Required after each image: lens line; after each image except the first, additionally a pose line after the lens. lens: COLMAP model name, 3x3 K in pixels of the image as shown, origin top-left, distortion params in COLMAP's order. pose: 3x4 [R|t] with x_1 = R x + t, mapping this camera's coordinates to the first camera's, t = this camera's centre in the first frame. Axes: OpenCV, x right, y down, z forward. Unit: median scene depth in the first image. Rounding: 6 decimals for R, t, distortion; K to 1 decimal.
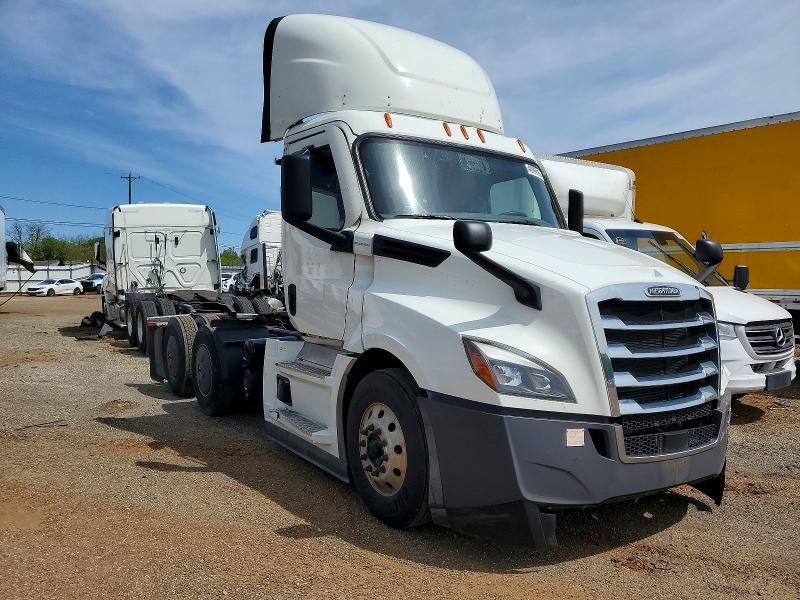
lens RADIAL K [[629.0, 0, 400.0], [0, 629.0, 300.0], [0, 0, 1]] dist [0.057257, -0.011825]
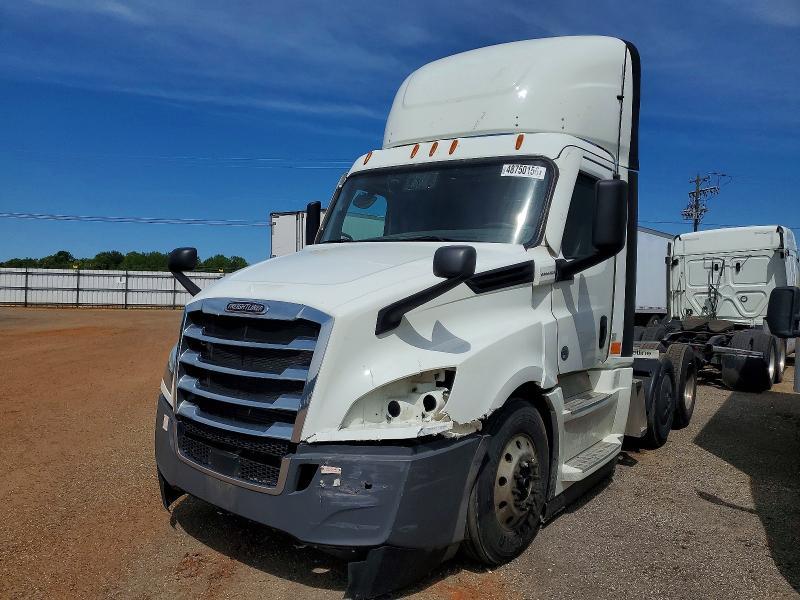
lens RADIAL K [[629.0, 0, 400.0], [0, 629.0, 300.0], [0, 0, 1]] dist [0.057257, -0.011825]
pose [[0.327010, 0.018610, -0.944838, 0.373501], [-0.066414, 0.997787, -0.003333, -0.009937], [0.942684, 0.063840, 0.327522, 0.241822]]
